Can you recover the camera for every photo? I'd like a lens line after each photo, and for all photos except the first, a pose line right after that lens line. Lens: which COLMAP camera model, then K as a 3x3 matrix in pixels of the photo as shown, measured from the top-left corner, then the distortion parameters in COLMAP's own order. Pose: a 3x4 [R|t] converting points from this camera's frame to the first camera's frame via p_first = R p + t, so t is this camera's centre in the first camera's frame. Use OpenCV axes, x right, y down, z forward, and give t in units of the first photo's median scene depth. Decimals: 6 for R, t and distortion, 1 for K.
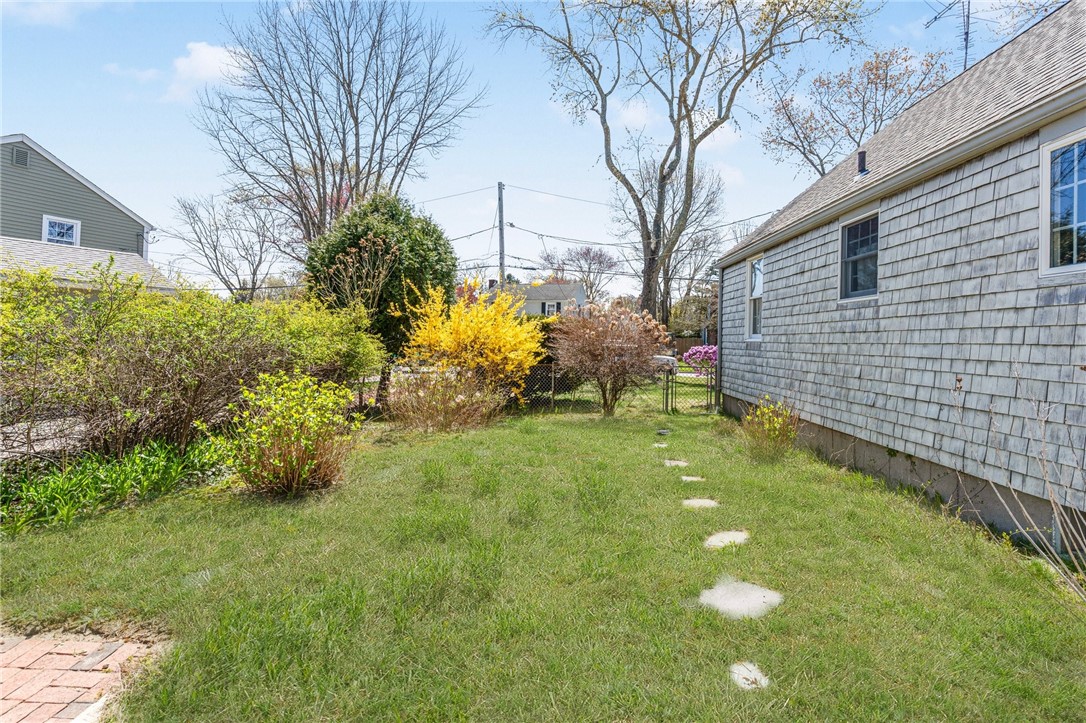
lens RADIAL K [[528.0, 0, 557.8], [0, 528.0, 335.7], [0, 0, 1]] dist [0.001224, -0.001043]
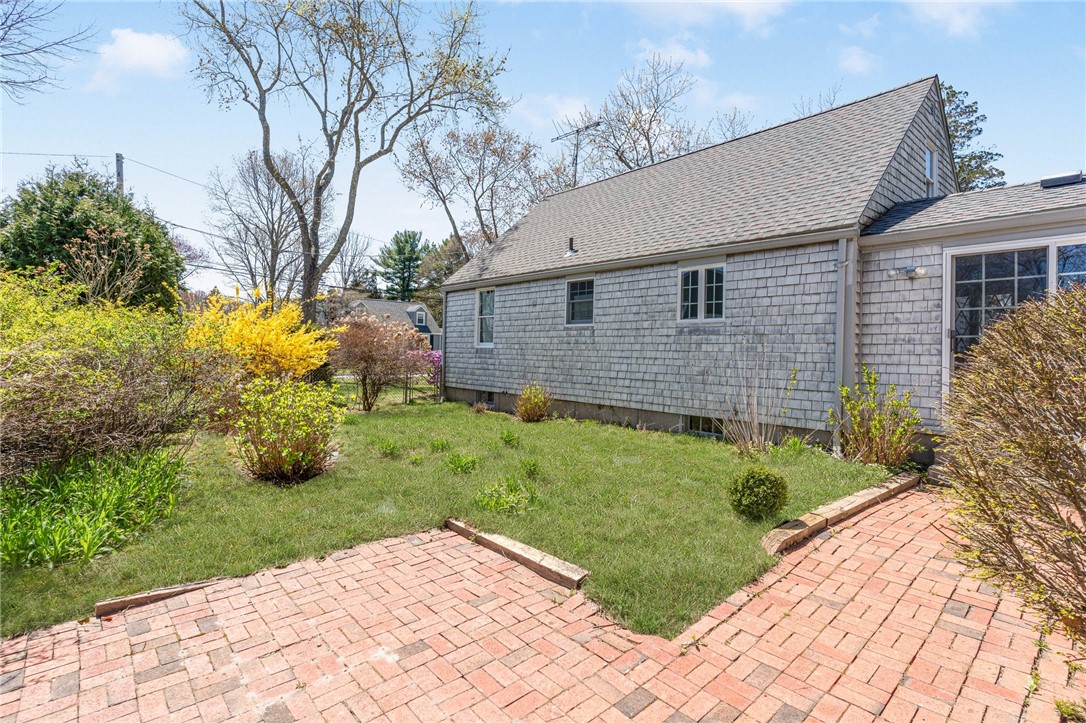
lens RADIAL K [[528.0, 0, 534.9], [0, 528.0, 360.2], [0, 0, 1]] dist [0.001224, -0.001043]
pose [[0.728564, -0.015104, 0.684811, -0.820742], [-0.012312, 0.999307, 0.035139, -0.011917], [-0.684867, -0.034032, 0.727873, -0.216034]]
